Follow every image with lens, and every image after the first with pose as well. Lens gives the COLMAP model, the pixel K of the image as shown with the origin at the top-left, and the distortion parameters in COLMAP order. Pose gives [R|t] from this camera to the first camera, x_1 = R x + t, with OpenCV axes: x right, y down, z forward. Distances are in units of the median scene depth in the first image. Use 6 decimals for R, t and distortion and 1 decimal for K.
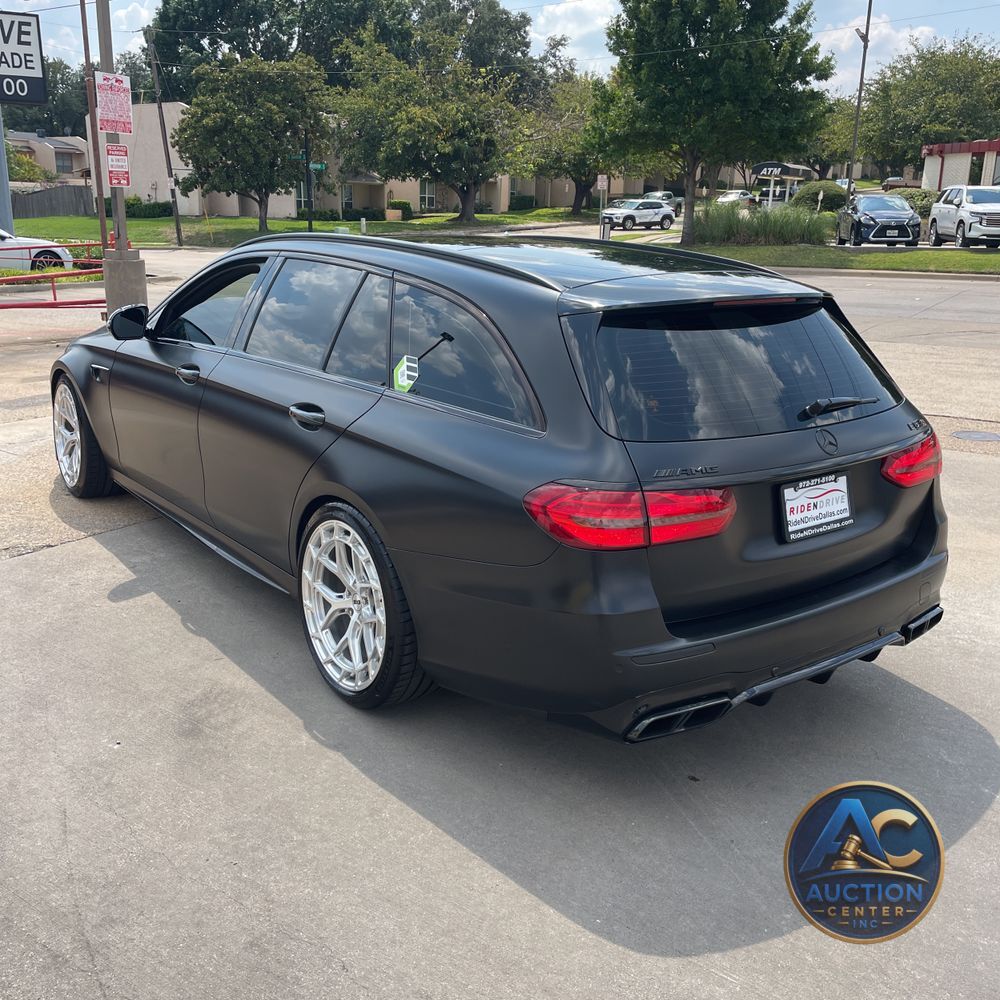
lens RADIAL K [[1035.7, 0, 506.4], [0, 1035.7, 499.4], [0, 0, 1]] dist [0.012133, 0.000000]
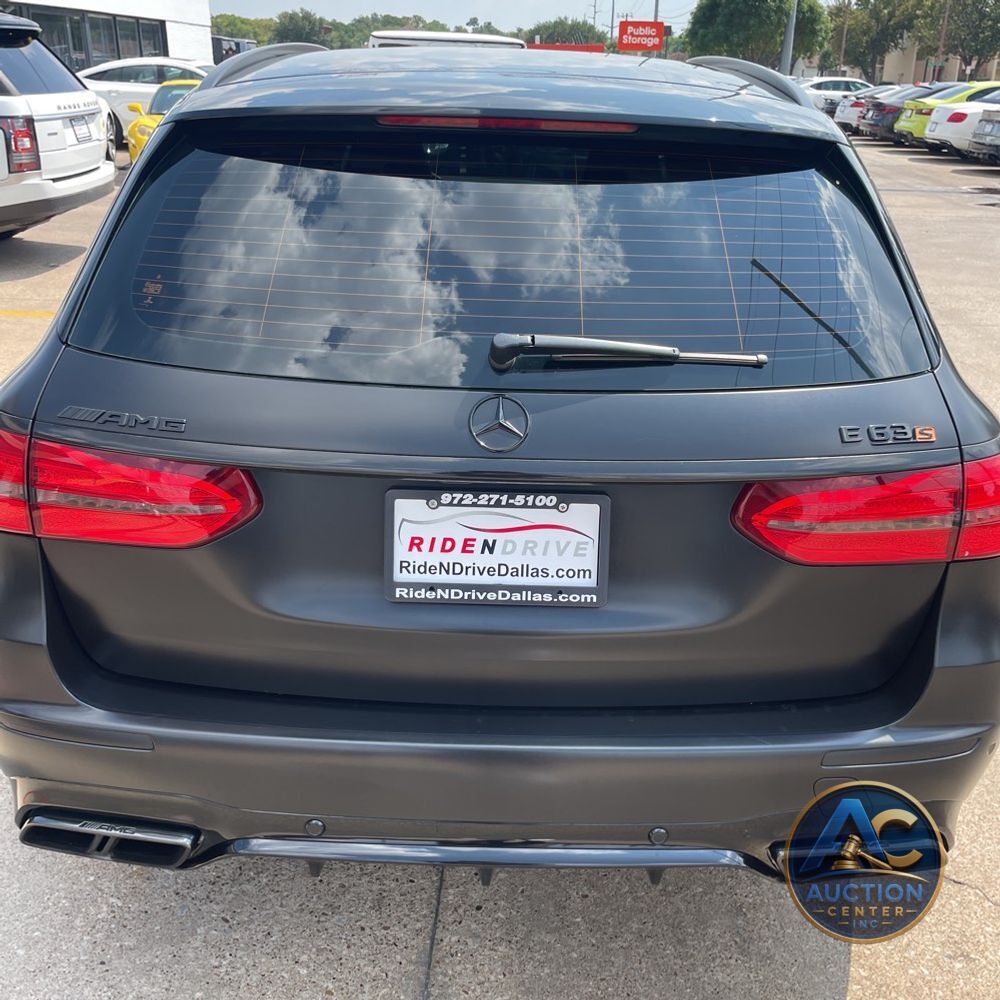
lens RADIAL K [[1035.7, 0, 500.7], [0, 1035.7, 500.5], [0, 0, 1]] dist [0.012133, 0.000000]
pose [[0.805880, 0.224189, -0.547993, 0.558770], [-0.179549, 0.974493, 0.134629, -0.081522], [0.564198, -0.010104, 0.825577, 0.584909]]
